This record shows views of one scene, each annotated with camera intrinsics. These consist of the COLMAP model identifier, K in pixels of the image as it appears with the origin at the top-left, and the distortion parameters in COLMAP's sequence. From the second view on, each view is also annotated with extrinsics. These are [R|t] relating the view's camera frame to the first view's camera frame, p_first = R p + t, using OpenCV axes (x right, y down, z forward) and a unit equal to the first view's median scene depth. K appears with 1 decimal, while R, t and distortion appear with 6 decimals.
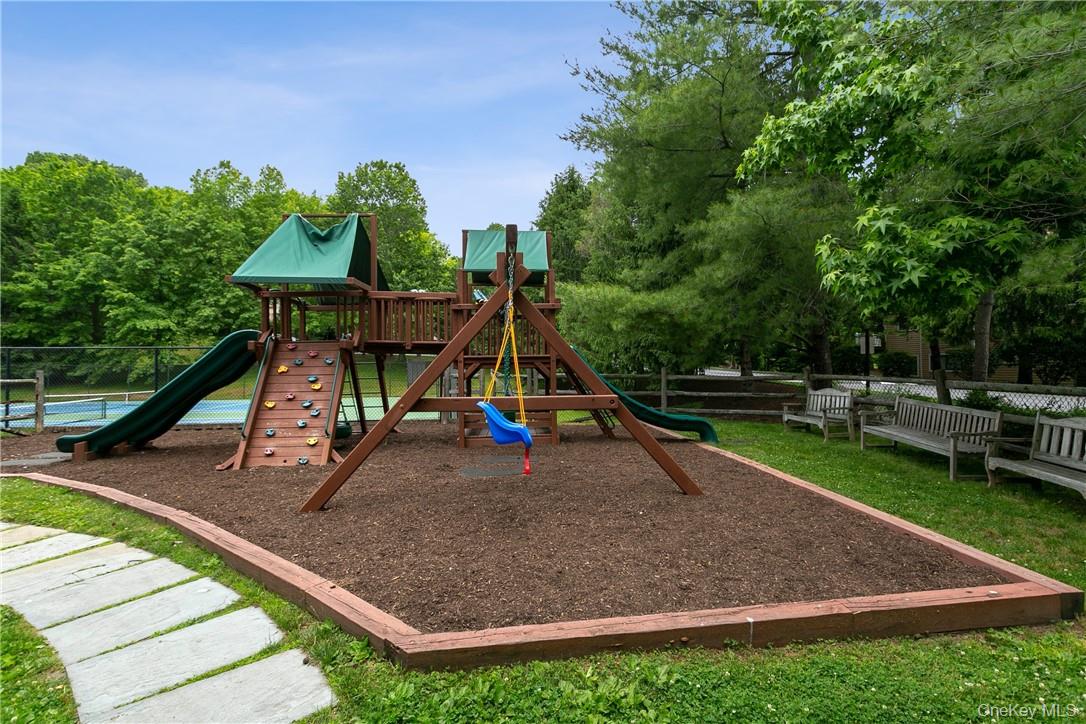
lens RADIAL K [[512.4, 0, 543.6], [0, 512.4, 369.3], [0, 0, 1]] dist [0.001573, 0.004684]
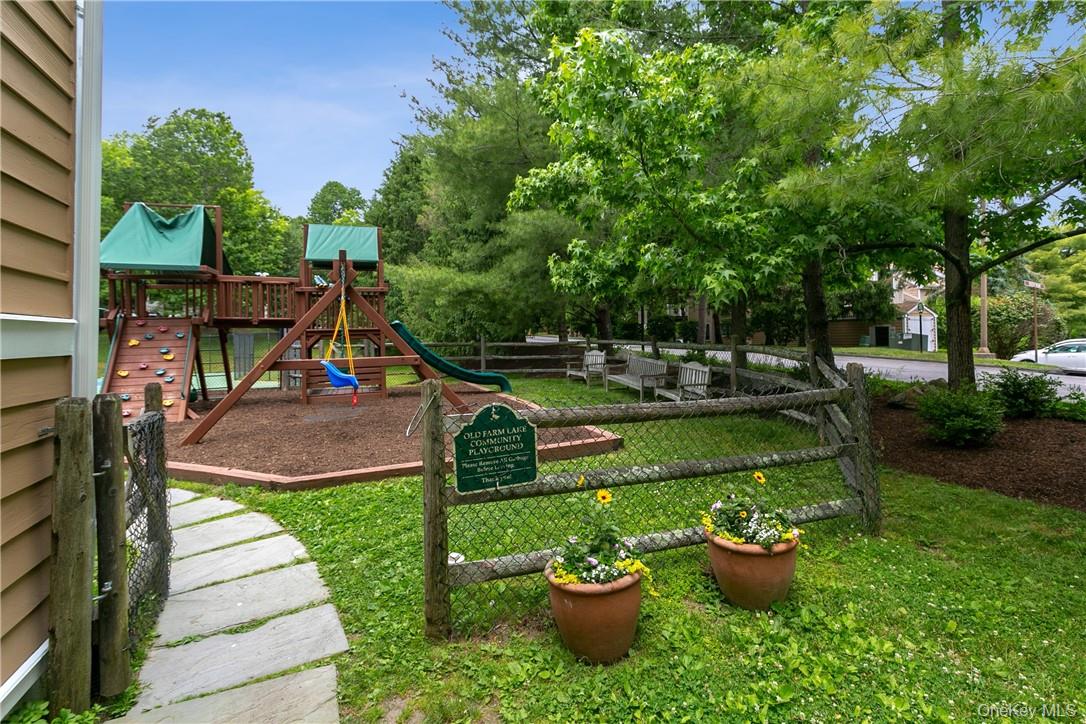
lens RADIAL K [[512.4, 0, 540.0], [0, 512.4, 323.9], [0, 0, 1]] dist [0.001573, 0.004684]
pose [[0.959448, -0.007475, 0.281786, 0.038235], [0.015324, 0.999553, -0.025662, 0.000608], [-0.281468, 0.028940, 0.959134, -0.351711]]
